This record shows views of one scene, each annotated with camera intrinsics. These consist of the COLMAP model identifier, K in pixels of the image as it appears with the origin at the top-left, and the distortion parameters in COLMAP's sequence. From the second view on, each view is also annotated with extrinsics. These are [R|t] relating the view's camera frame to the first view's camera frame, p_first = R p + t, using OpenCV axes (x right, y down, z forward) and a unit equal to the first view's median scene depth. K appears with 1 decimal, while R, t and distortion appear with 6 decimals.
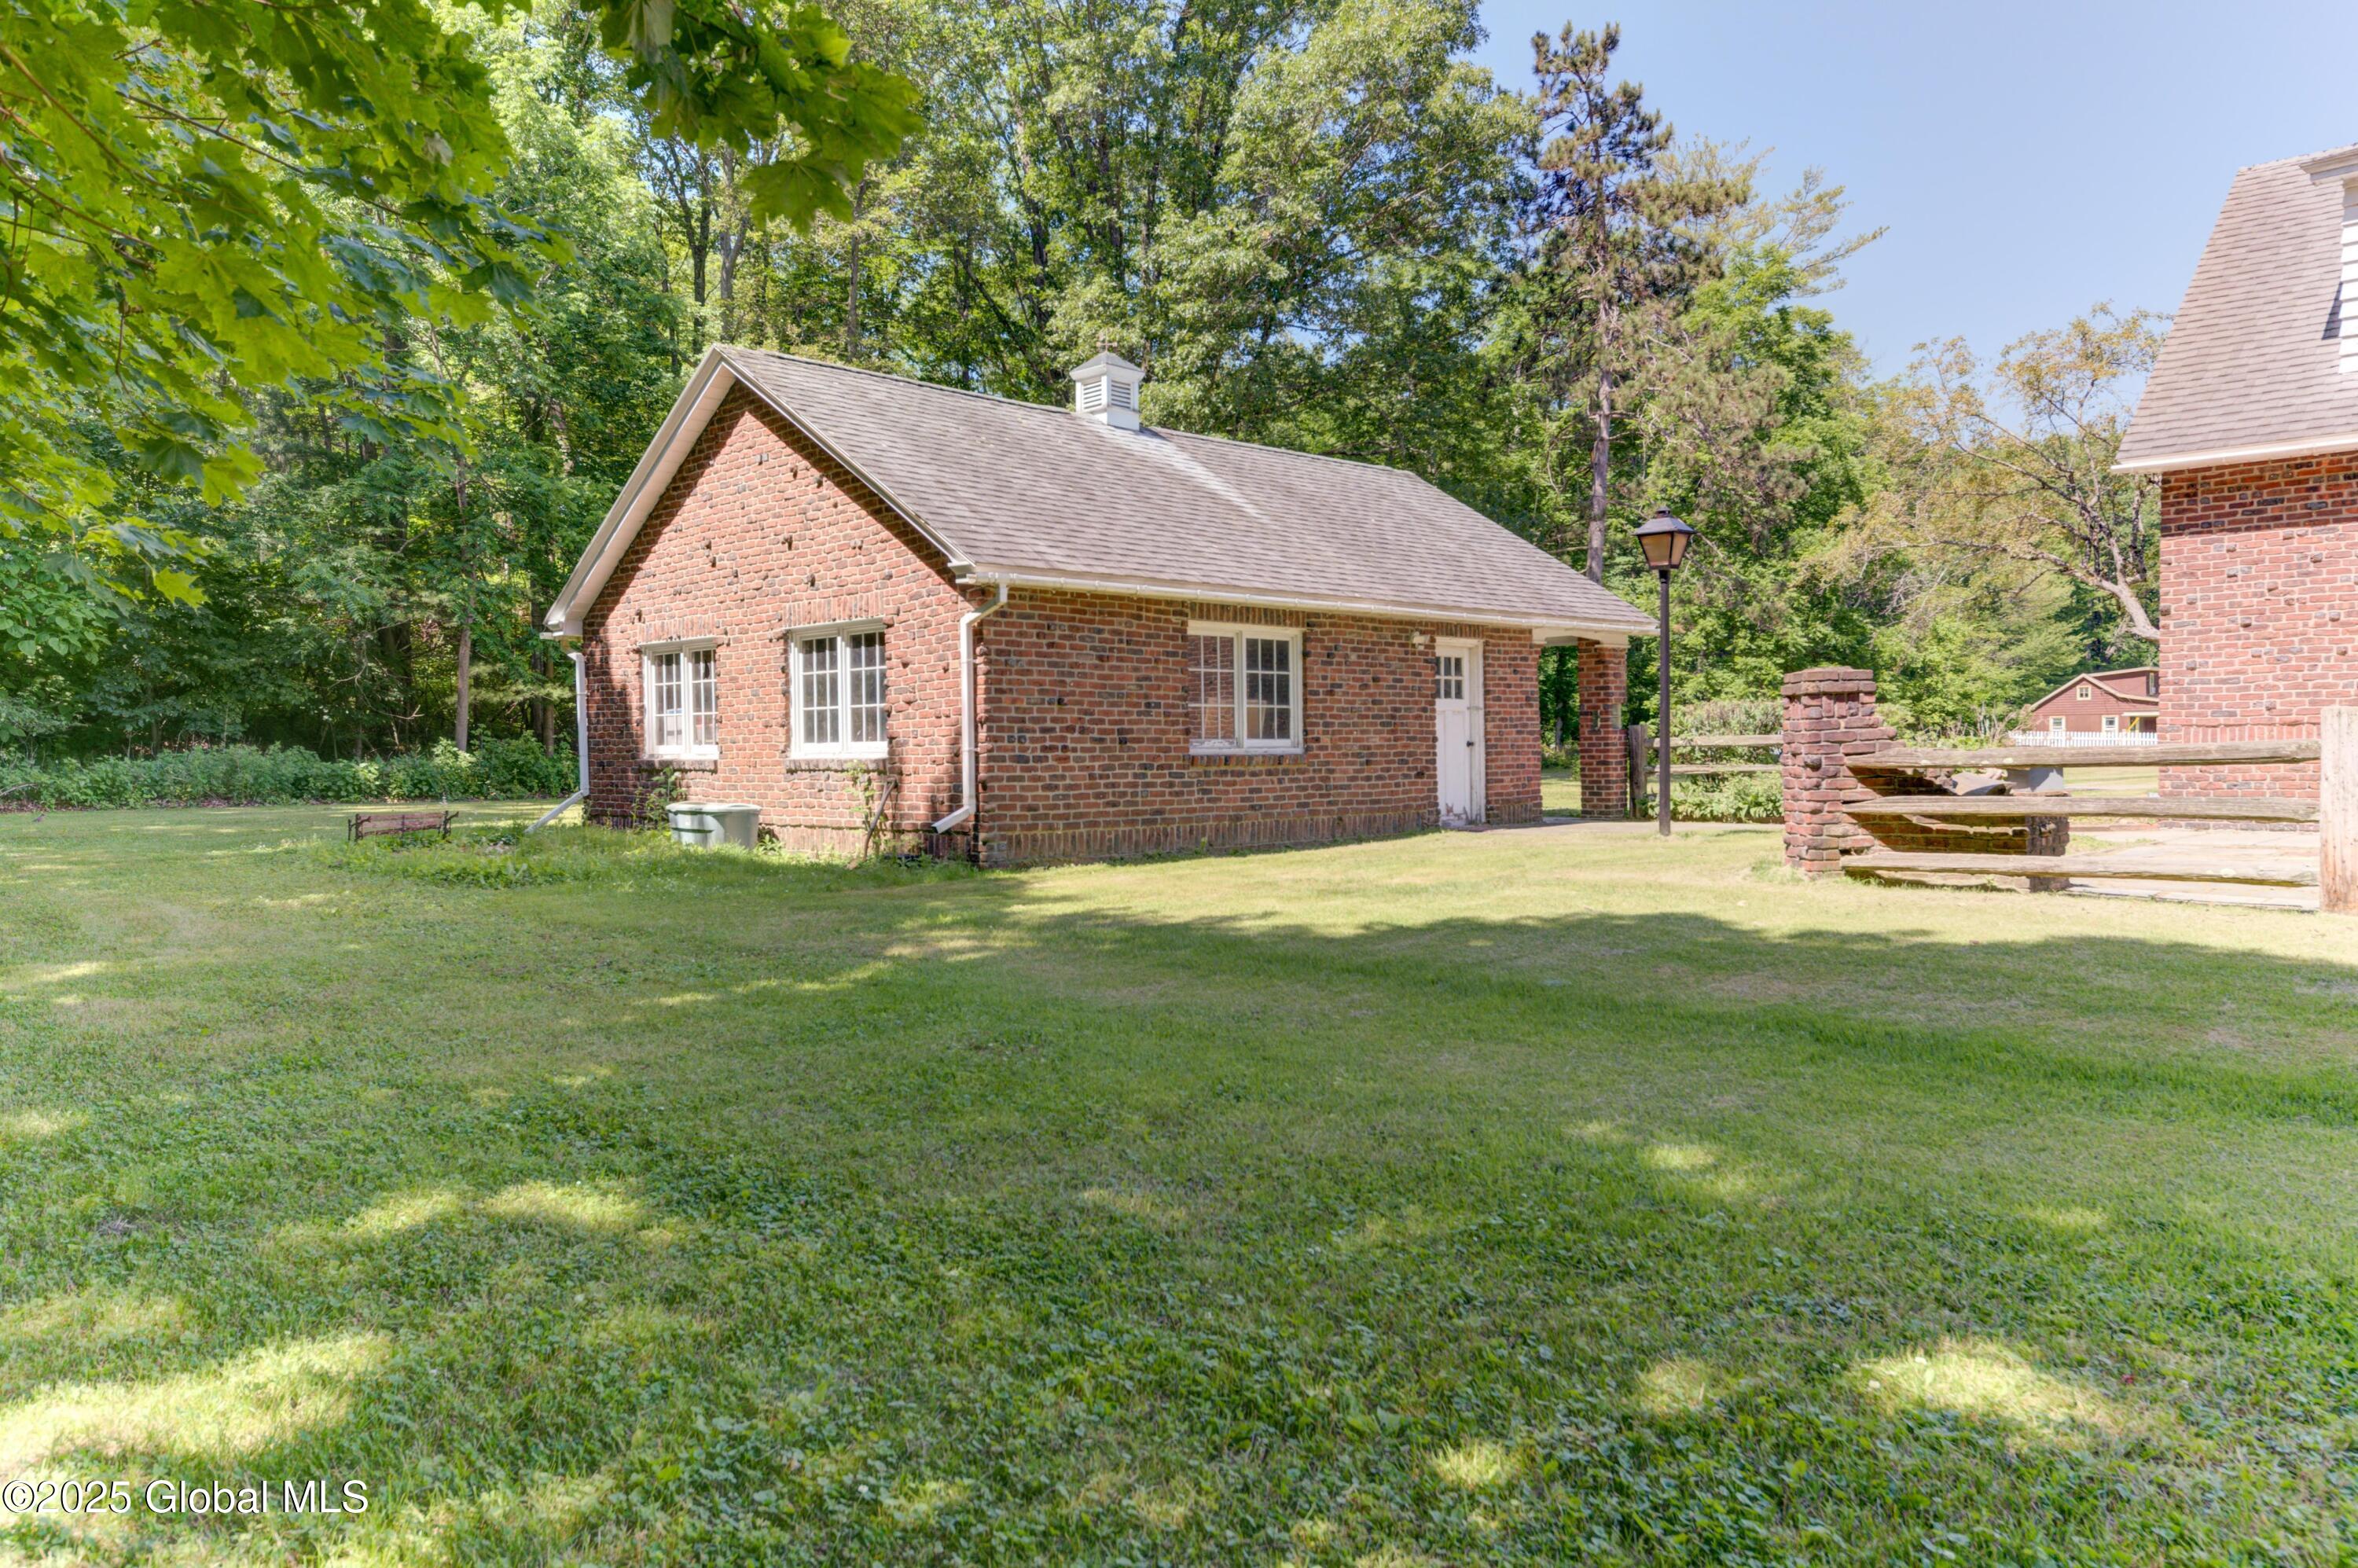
lens RADIAL K [[1563.0, 0, 1272.8], [0, 1563.0, 788.9], [0, 0, 1]] dist [0.003889, 0.009138]
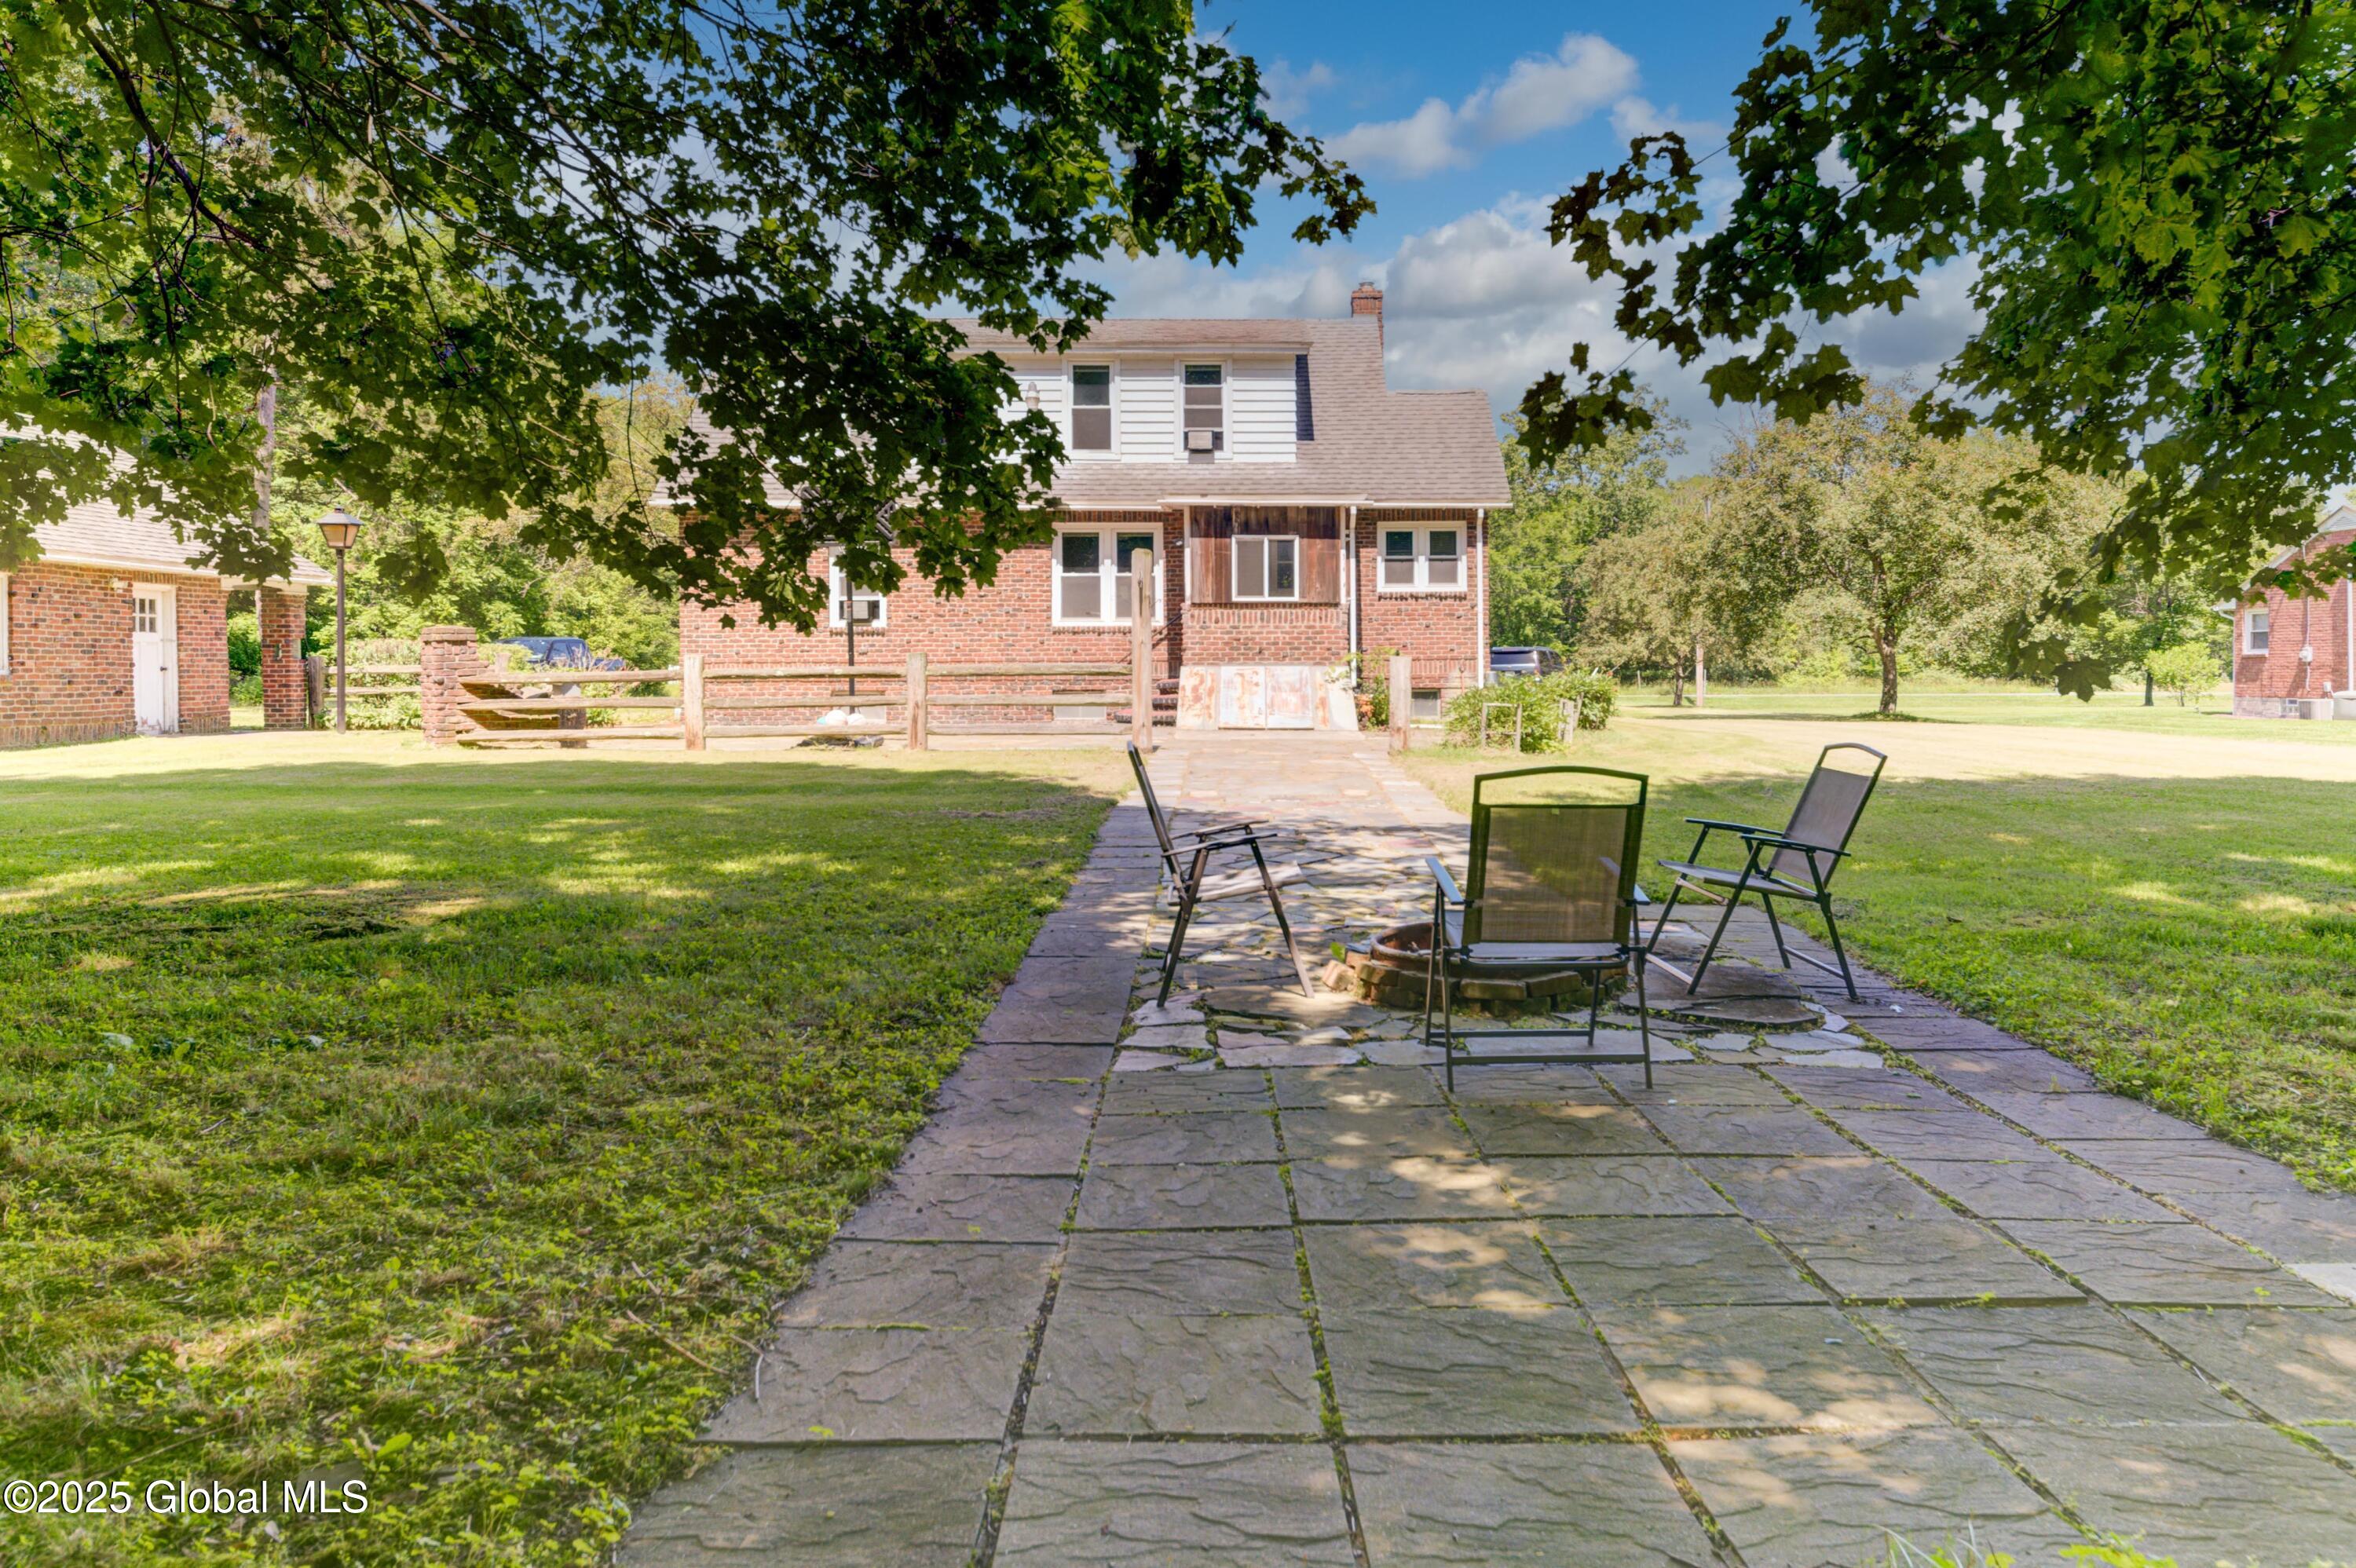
lens RADIAL K [[1530.9, 0, 1237.3], [0, 1530.9, 694.0], [0, 0, 1]] dist [0.000162, 0.003852]
pose [[0.712369, -0.000121, 0.701805, -0.124145], [0.012628, 0.999840, -0.012645, 0.017842], [-0.701691, 0.017871, 0.712257, -0.478914]]
